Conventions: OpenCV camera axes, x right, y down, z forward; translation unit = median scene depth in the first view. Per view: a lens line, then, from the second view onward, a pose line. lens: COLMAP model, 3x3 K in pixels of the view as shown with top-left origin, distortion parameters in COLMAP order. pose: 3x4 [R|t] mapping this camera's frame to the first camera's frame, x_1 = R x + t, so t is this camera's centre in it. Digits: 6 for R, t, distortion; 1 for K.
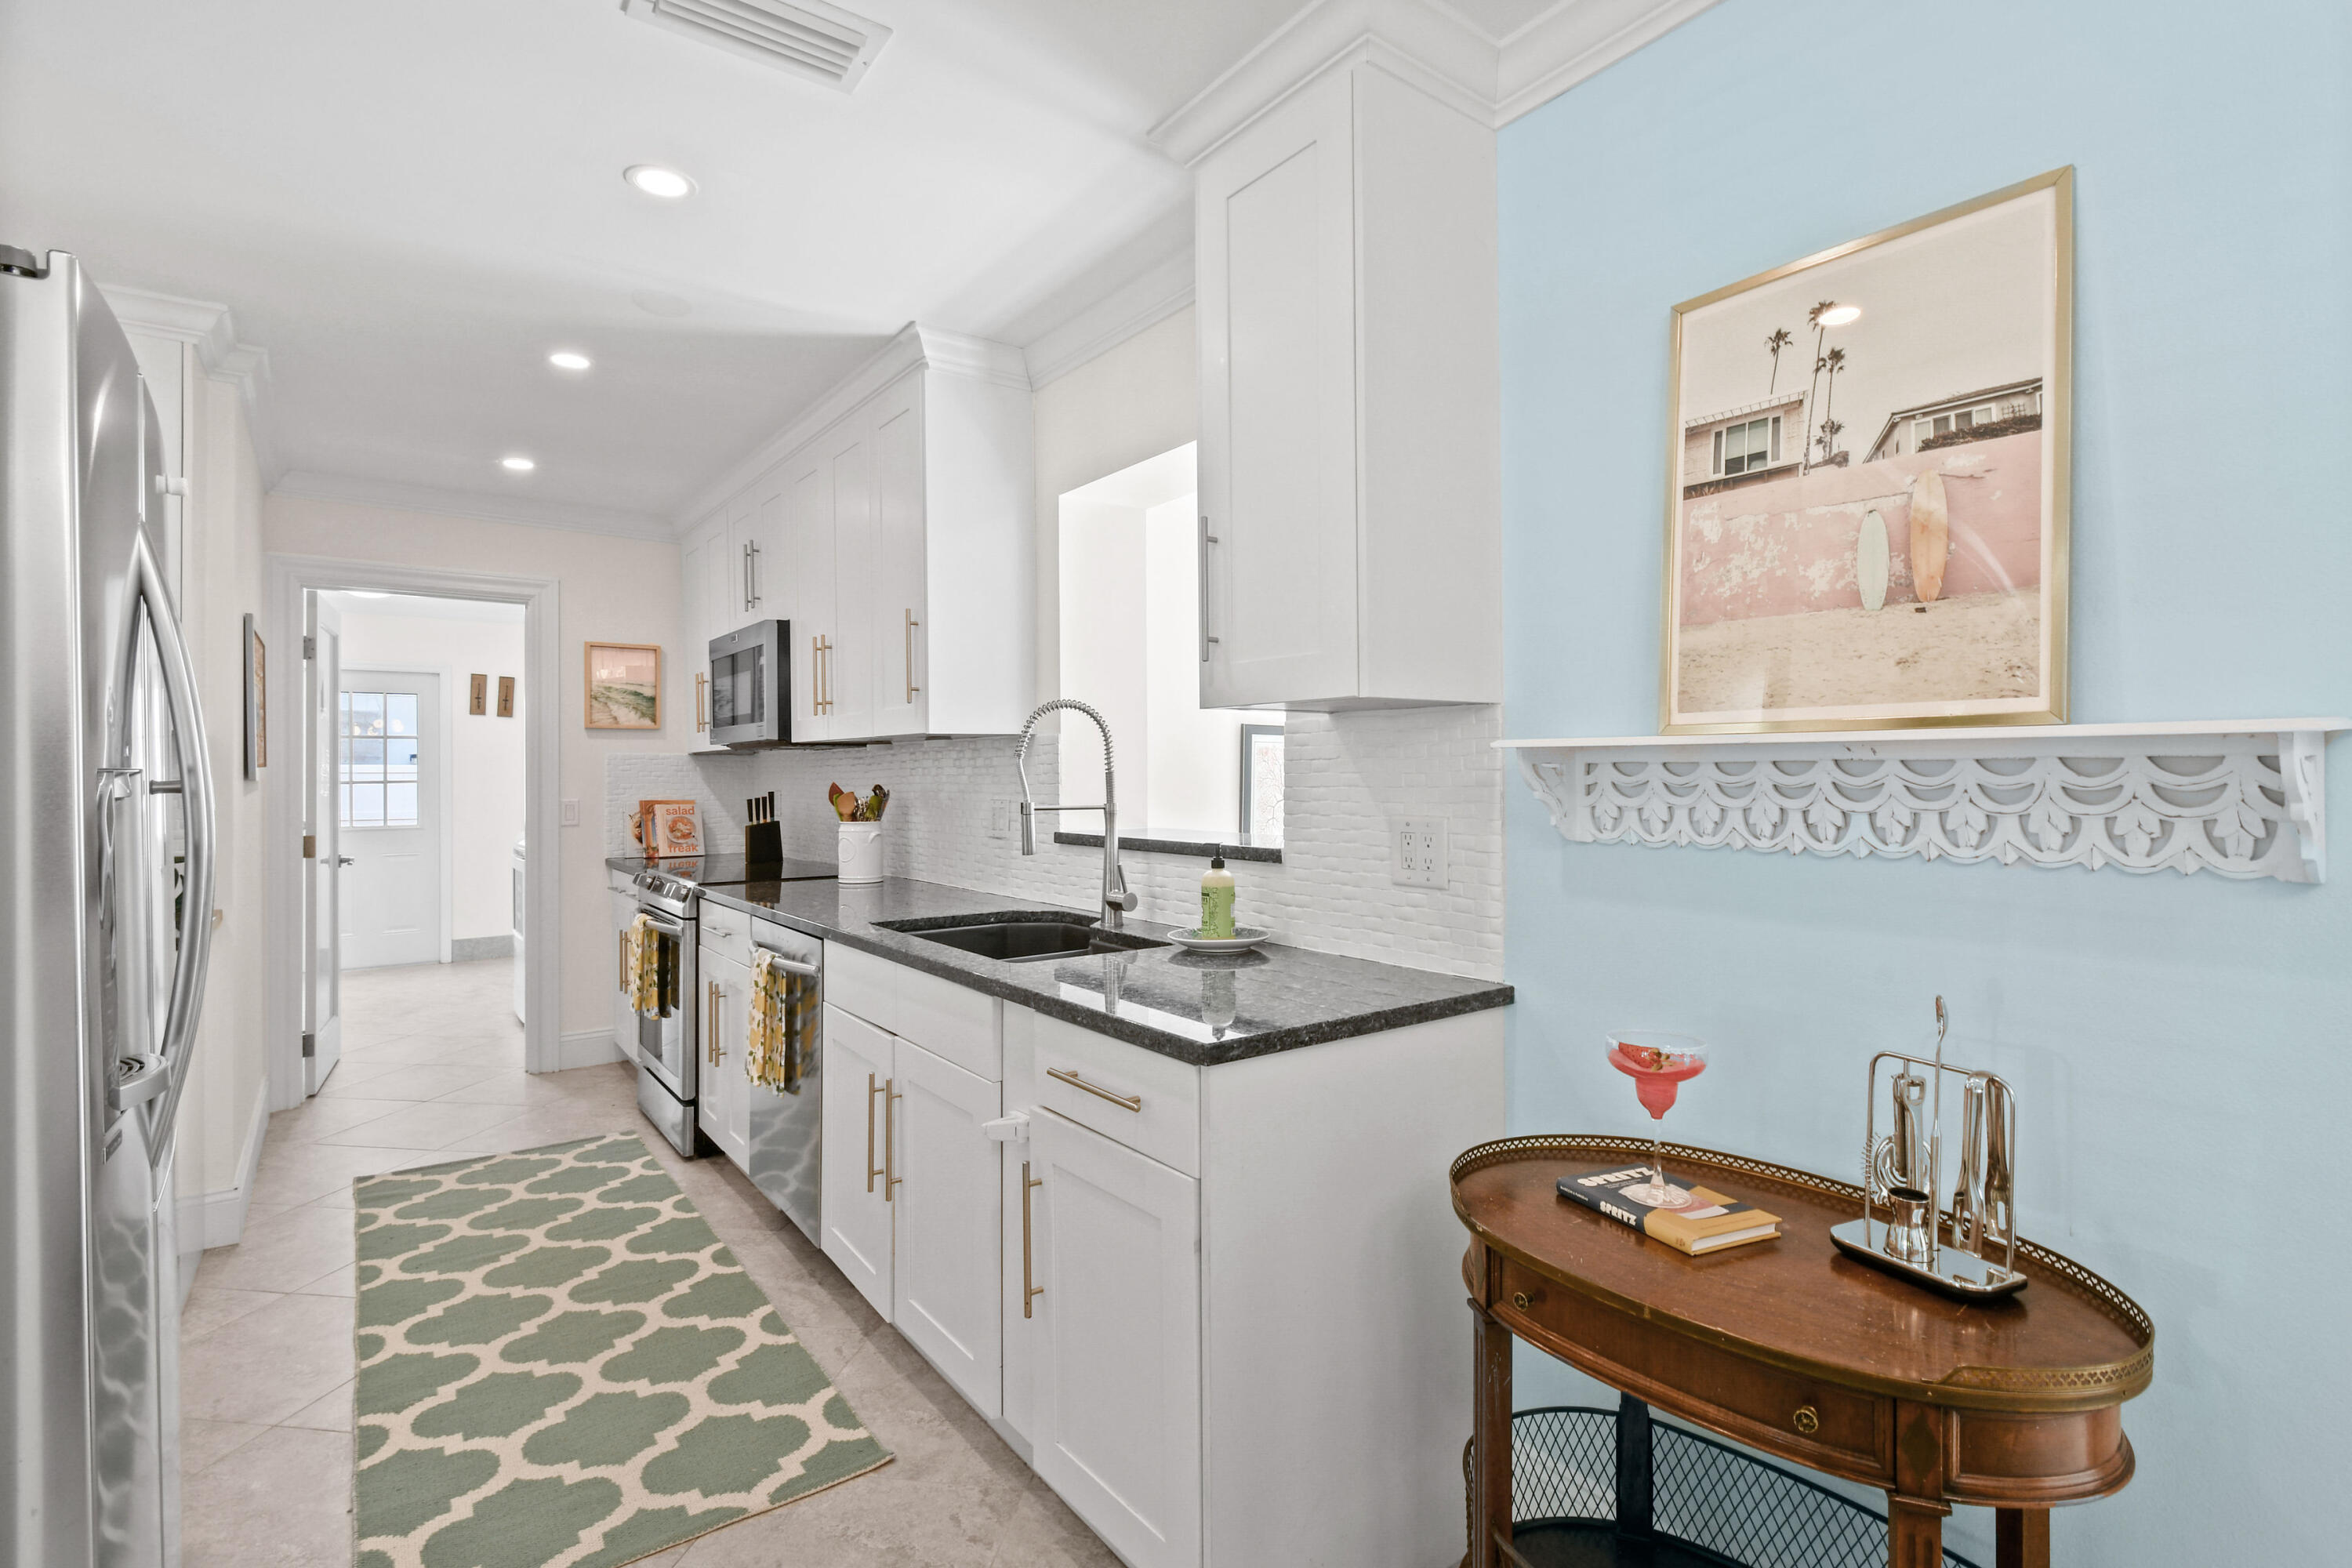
lens RADIAL K [[1097.3, 0, 1198.3], [0, 1097.3, 767.1], [0, 0, 1]] dist [0.004186, 0.000216]
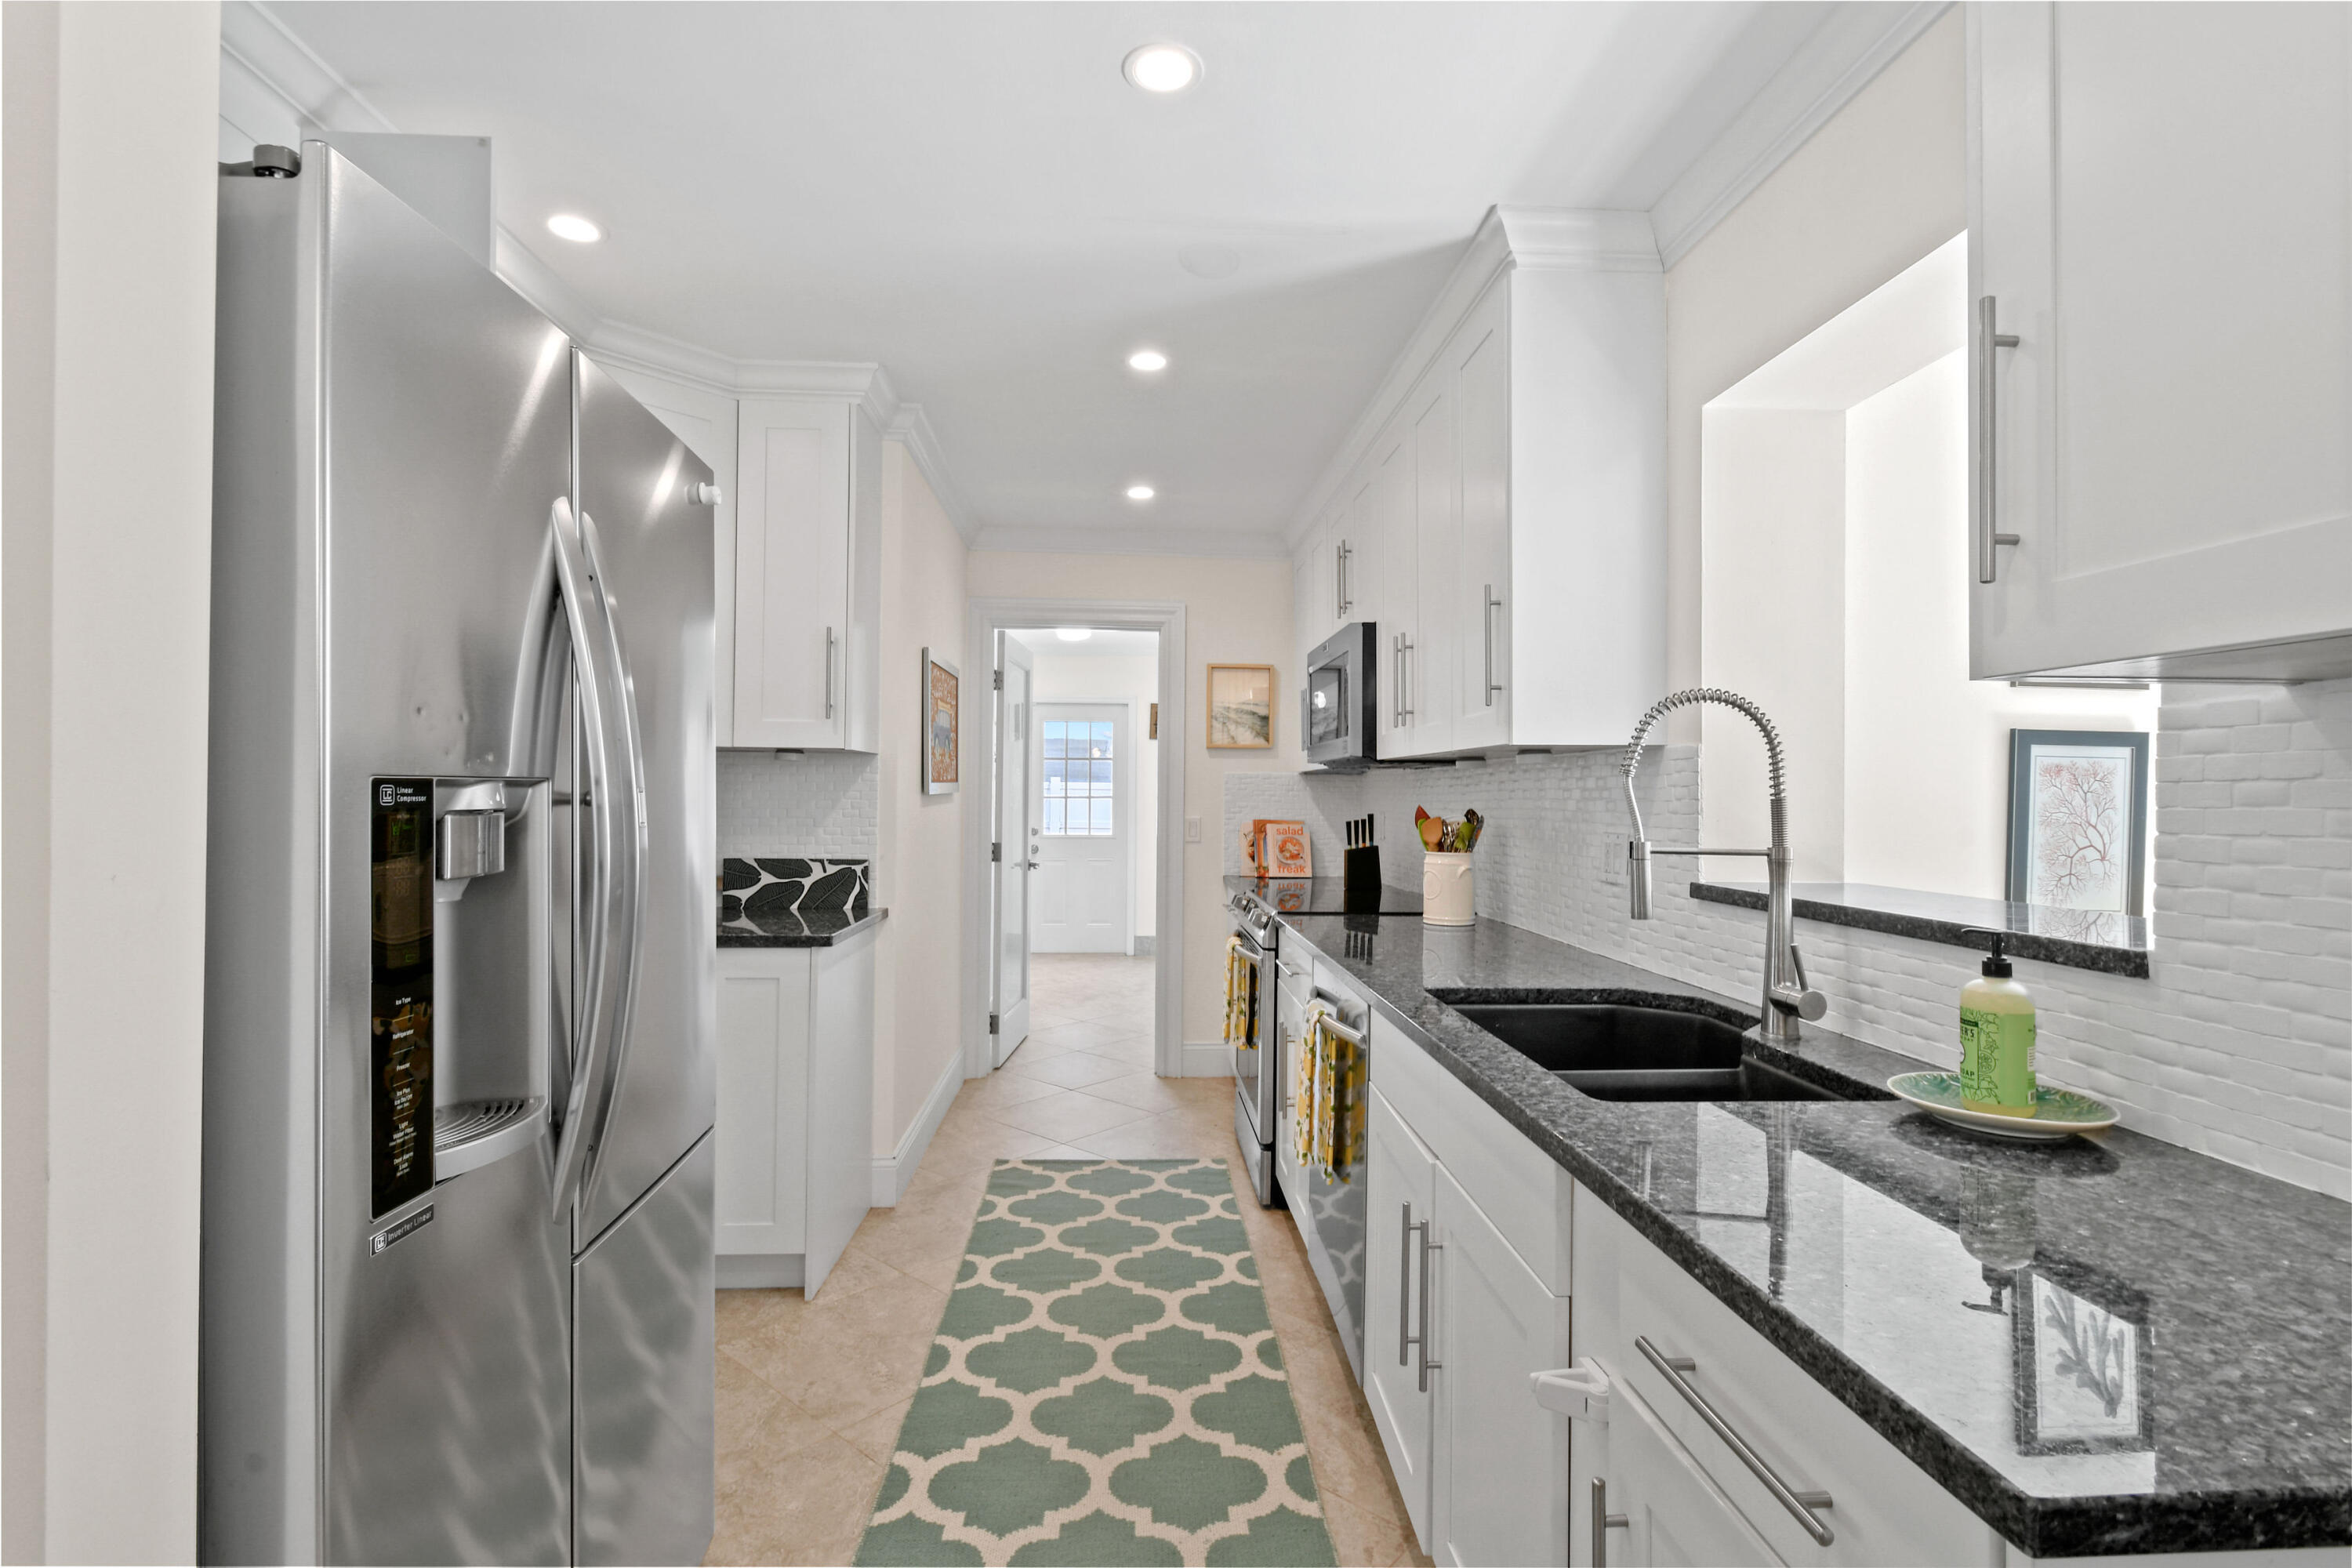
lens RADIAL K [[1082.8, 0, 1195.1], [0, 1082.8, 780.5], [0, 0, 1]] dist [0.004525, 0.000119]
pose [[0.835103, 0.006669, -0.550053, -0.013755], [-0.011449, 0.999921, -0.005259, 0.001010], [0.549974, 0.010689, 0.835113, 0.234195]]
